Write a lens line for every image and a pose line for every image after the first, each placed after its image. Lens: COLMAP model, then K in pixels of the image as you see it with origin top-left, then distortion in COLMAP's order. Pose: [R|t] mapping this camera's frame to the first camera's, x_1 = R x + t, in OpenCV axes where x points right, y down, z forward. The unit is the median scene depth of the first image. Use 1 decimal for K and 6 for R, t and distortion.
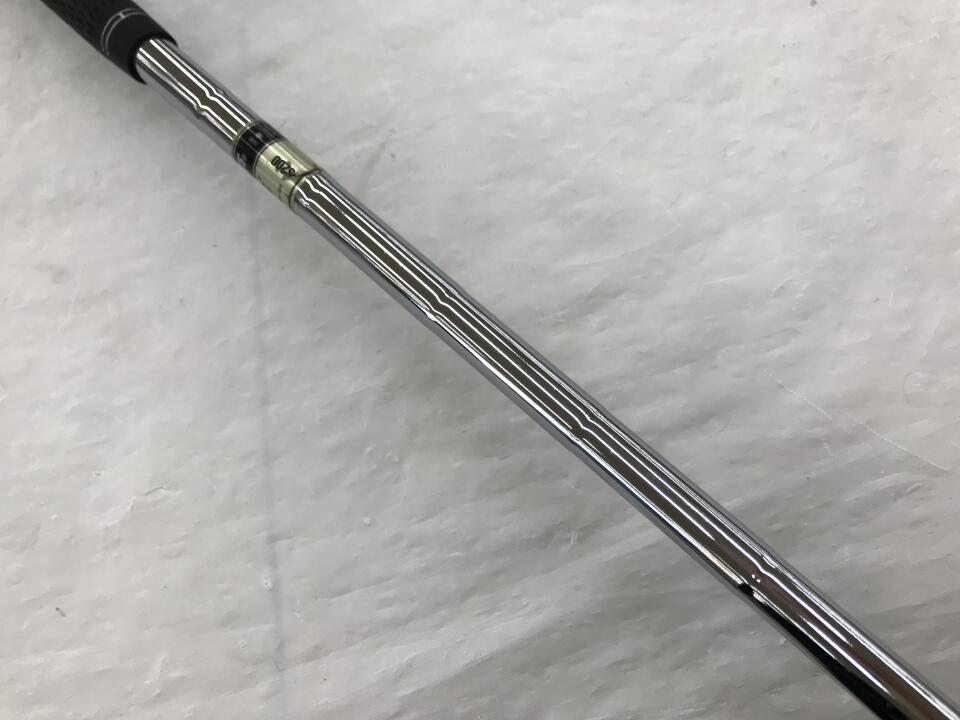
lens RADIAL K [[810.8, 0, 479.3], [0, 810.8, 356.4], [0, 0, 1]] dist [-0.008917, -0.004971]
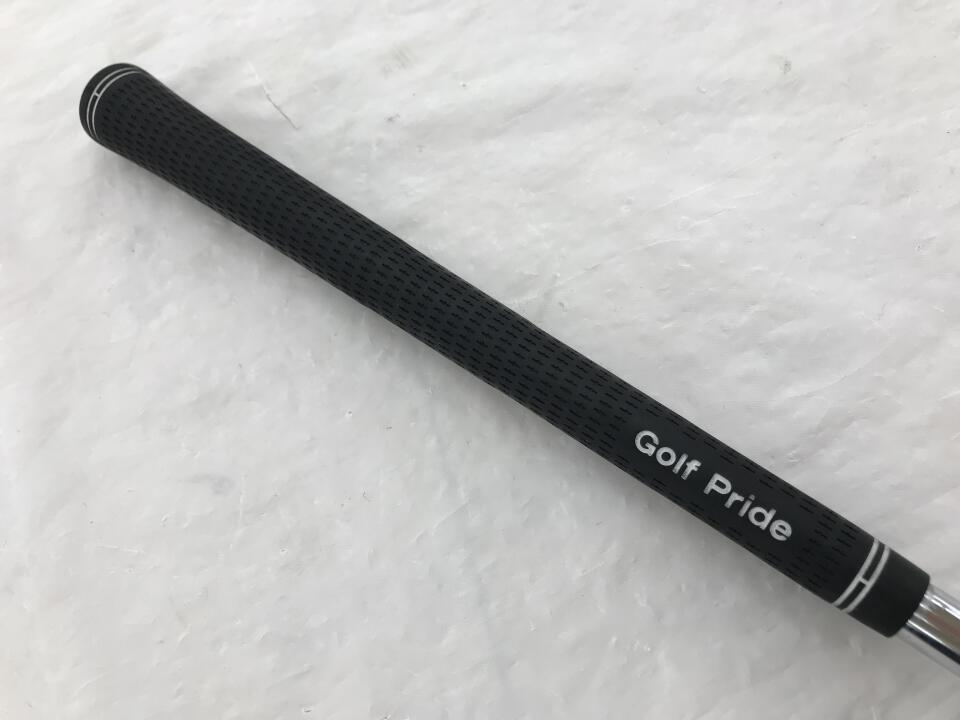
lens RADIAL K [[810.8, 0, 482.4], [0, 810.8, 362.1], [0, 0, 1]] dist [-0.008917, -0.004971]
pose [[0.989807, -0.141608, 0.015156, -0.231015], [0.142408, 0.985317, -0.094183, -0.112271], [-0.001596, 0.095381, 0.995440, 0.084618]]
